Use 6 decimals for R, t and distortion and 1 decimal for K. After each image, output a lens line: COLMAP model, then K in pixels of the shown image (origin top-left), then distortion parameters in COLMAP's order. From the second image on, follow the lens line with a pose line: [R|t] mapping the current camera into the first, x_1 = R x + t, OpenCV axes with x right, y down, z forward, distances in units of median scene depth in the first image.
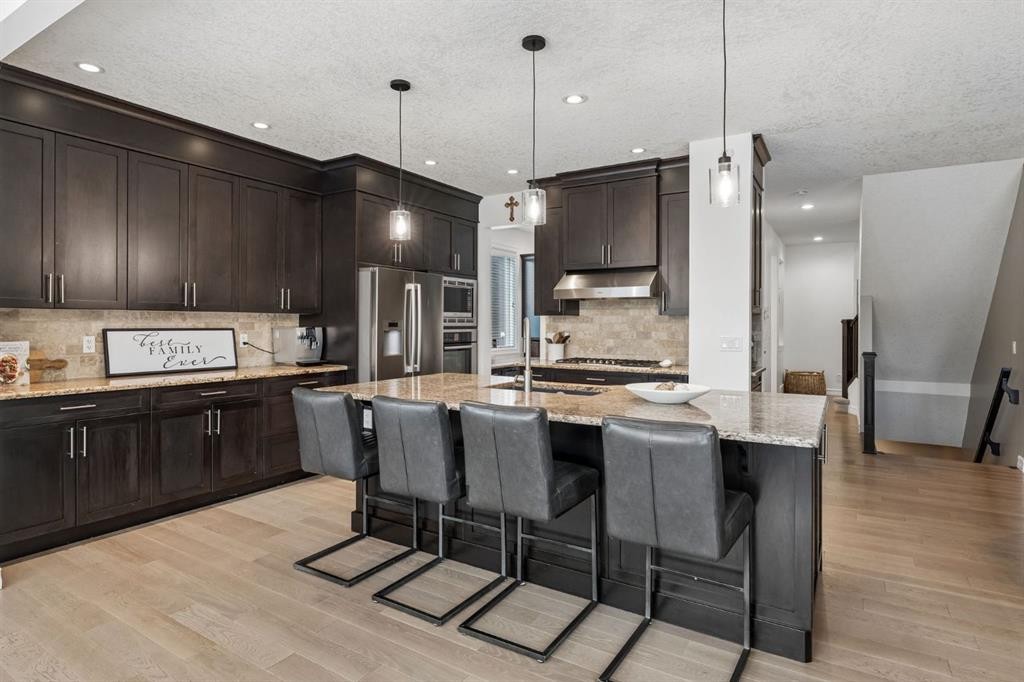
lens RADIAL K [[552.8, 0, 510.7], [0, 552.8, 337.0], [0, 0, 1]] dist [0.002247, 0.003594]
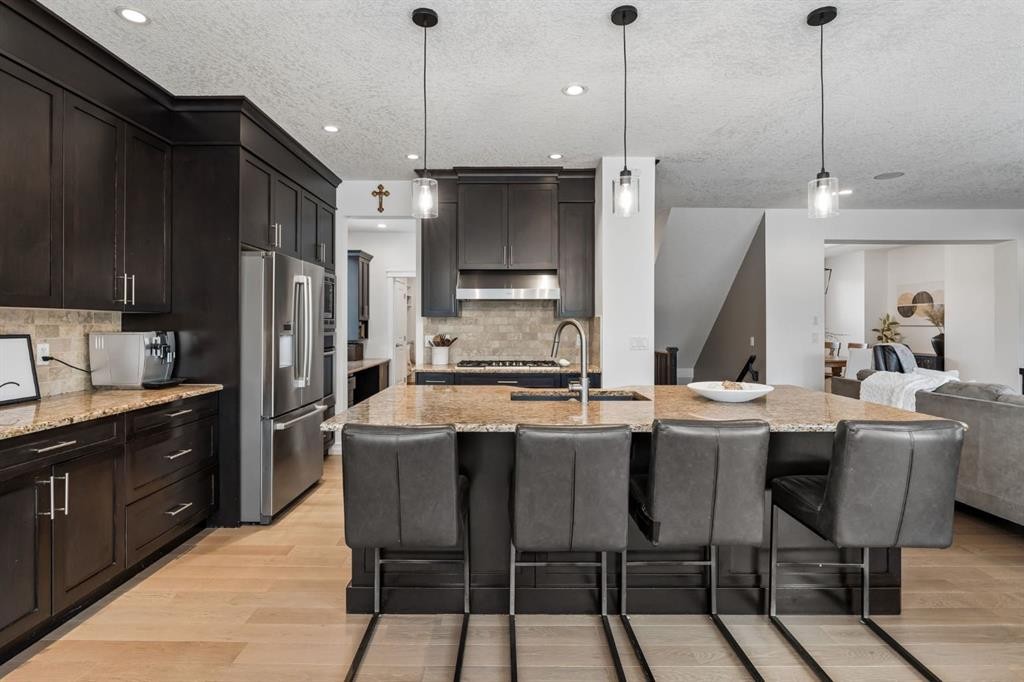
lens RADIAL K [[524.8, 0, 511.4], [0, 524.8, 322.8], [0, 0, 1]] dist [0.001781, -0.002025]
pose [[0.849209, -0.000157, 0.528056, -0.343745], [0.015155, 0.999595, -0.024076, -0.006405], [-0.527839, 0.028448, 0.848868, 0.218379]]
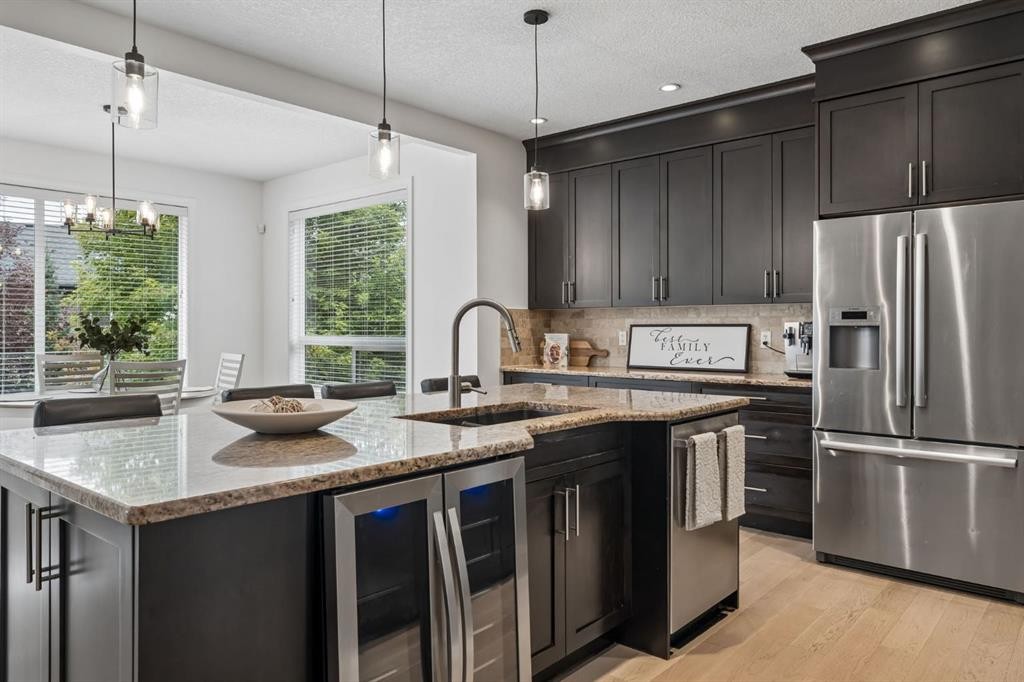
lens RADIAL K [[686.0, 0, 513.8], [0, 686.0, 335.5], [0, 0, 1]] dist [-0.004724, 0.000436]
pose [[-0.162650, 0.004132, -0.986675, 0.544345], [-0.023339, 0.999695, 0.008034, 0.001351], [0.986408, 0.024335, -0.162504, 0.796074]]
